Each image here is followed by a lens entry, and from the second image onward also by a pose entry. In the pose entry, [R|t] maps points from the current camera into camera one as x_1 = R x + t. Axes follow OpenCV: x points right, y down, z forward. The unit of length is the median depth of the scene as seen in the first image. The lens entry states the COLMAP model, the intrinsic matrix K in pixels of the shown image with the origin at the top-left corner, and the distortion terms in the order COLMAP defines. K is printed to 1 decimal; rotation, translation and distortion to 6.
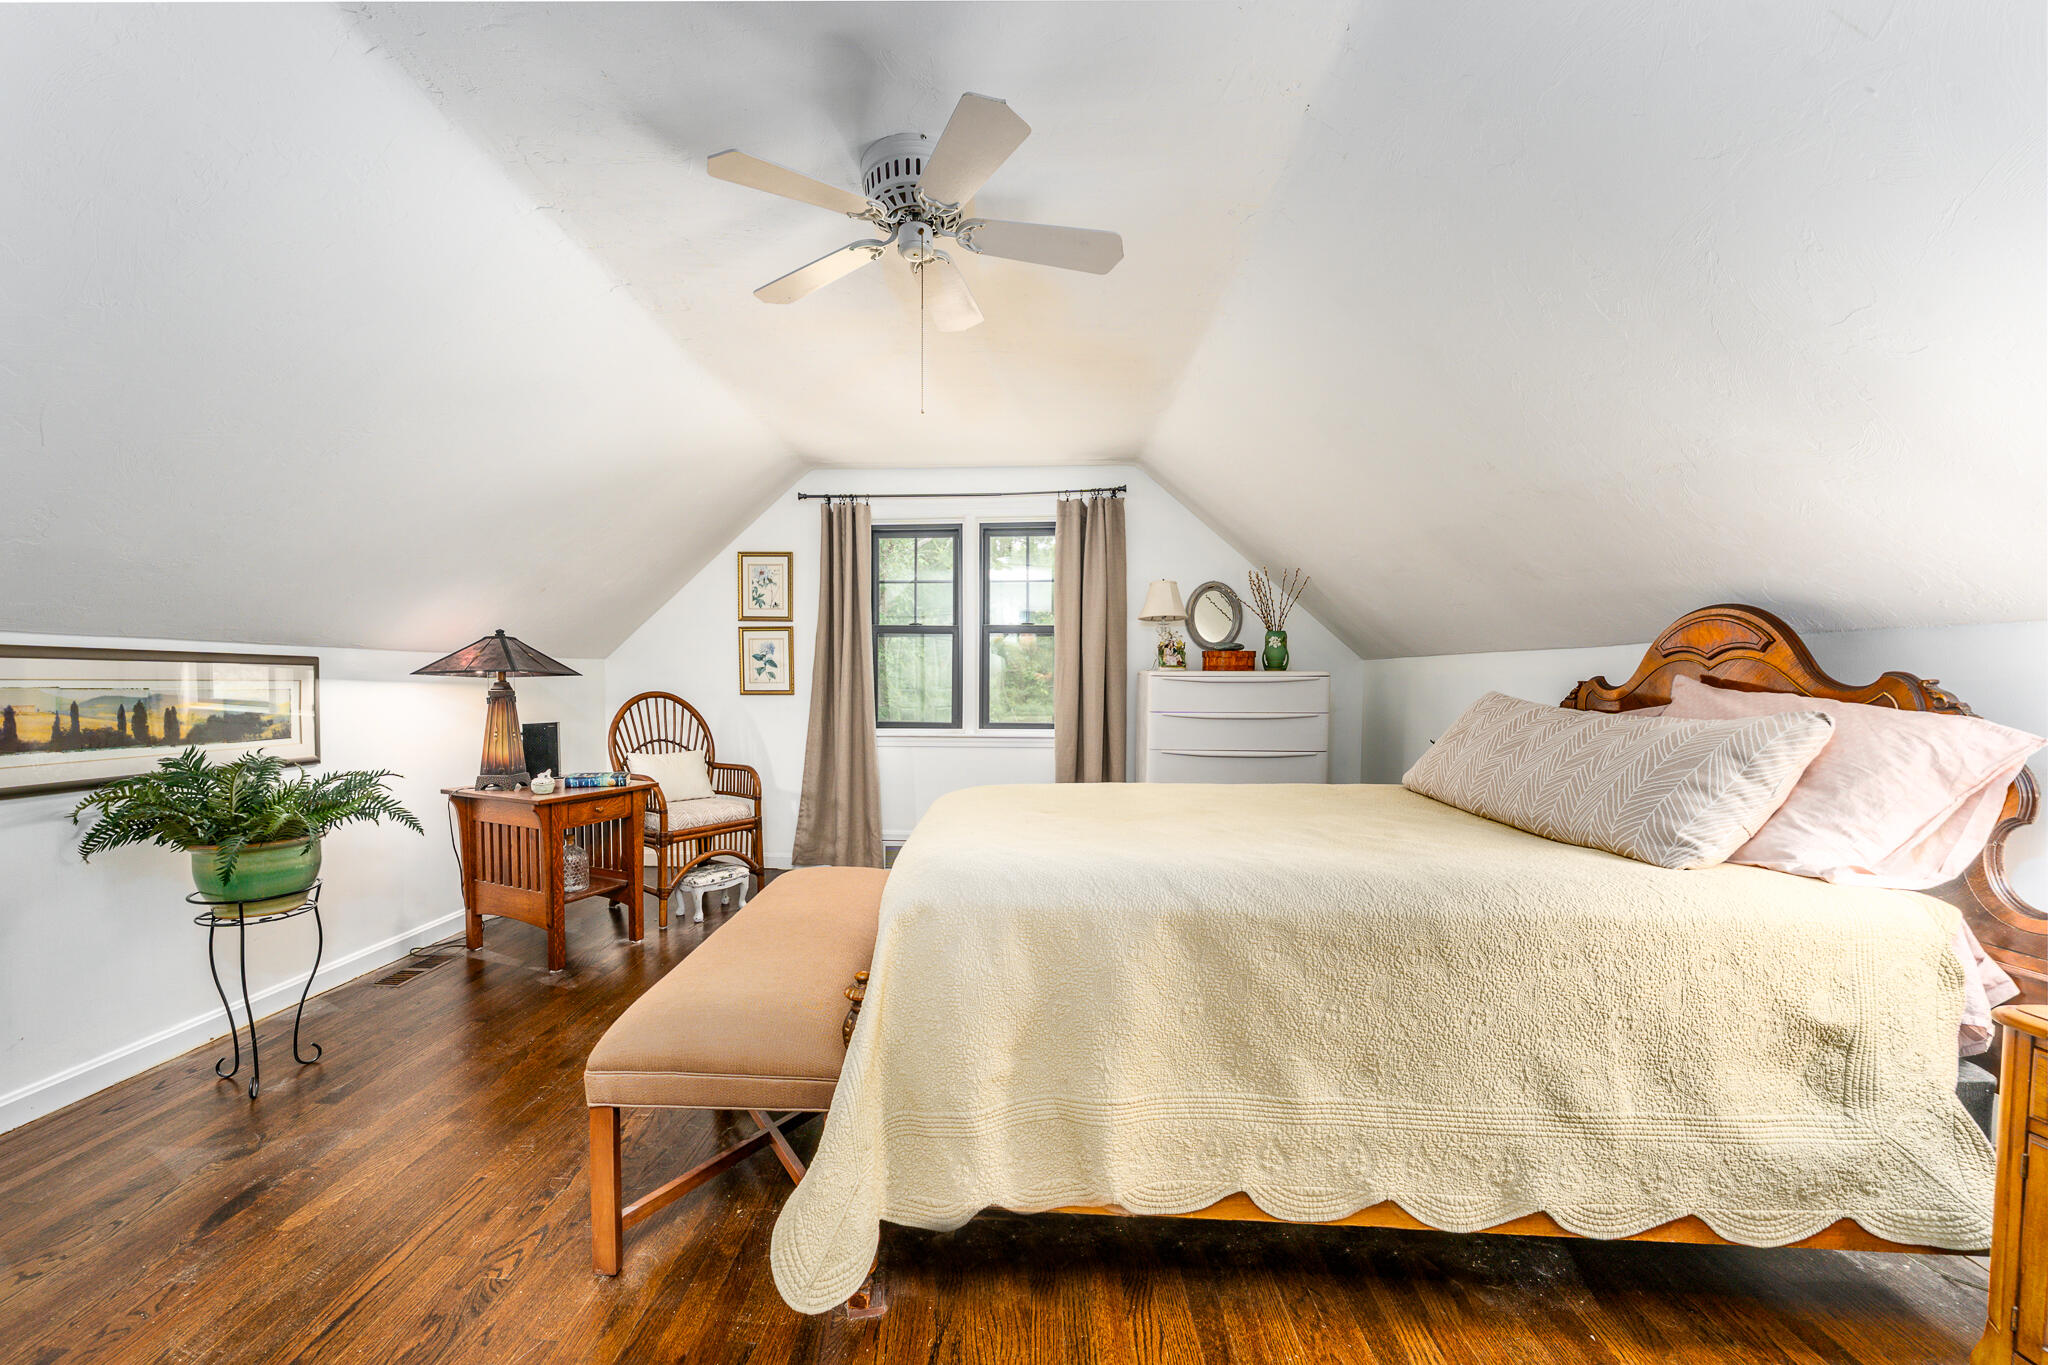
lens RADIAL K [[757.2, 0, 1023.4], [0, 757.2, 712.9], [0, 0, 1]] dist [-0.000397, -0.000050]
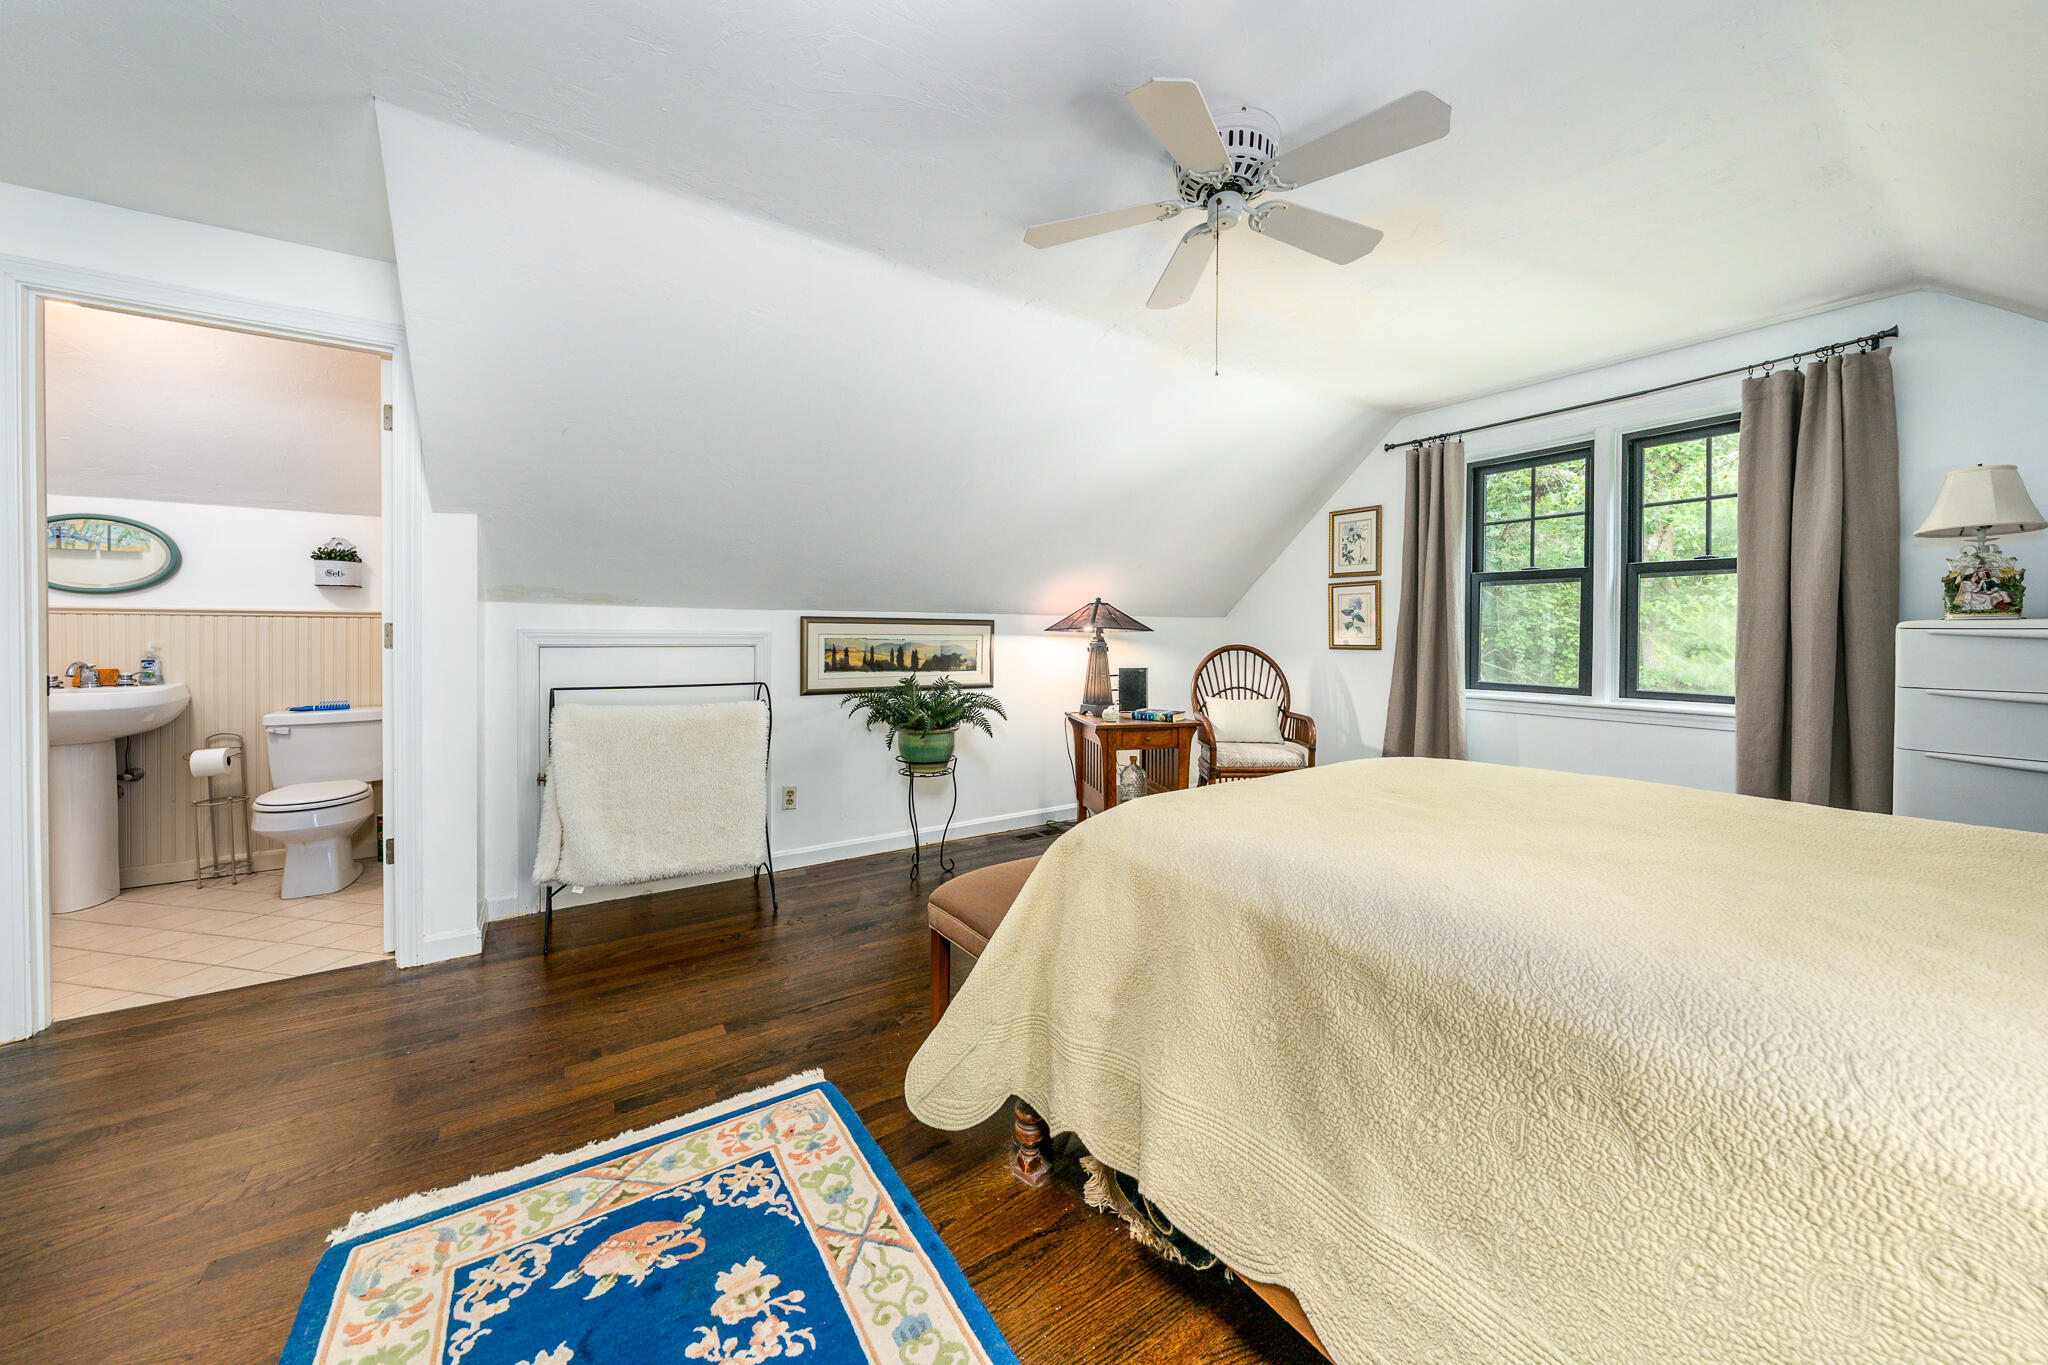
lens RADIAL K [[720.0, 0, 1022.8], [0, 720.0, 642.0], [0, 0, 1]] dist [-0.000226, -0.000032]
pose [[0.615325, 0.008032, -0.788232, 0.180418], [-0.034527, 0.999263, -0.016772, -0.003333], [0.787517, 0.037536, 0.615149, 0.077982]]
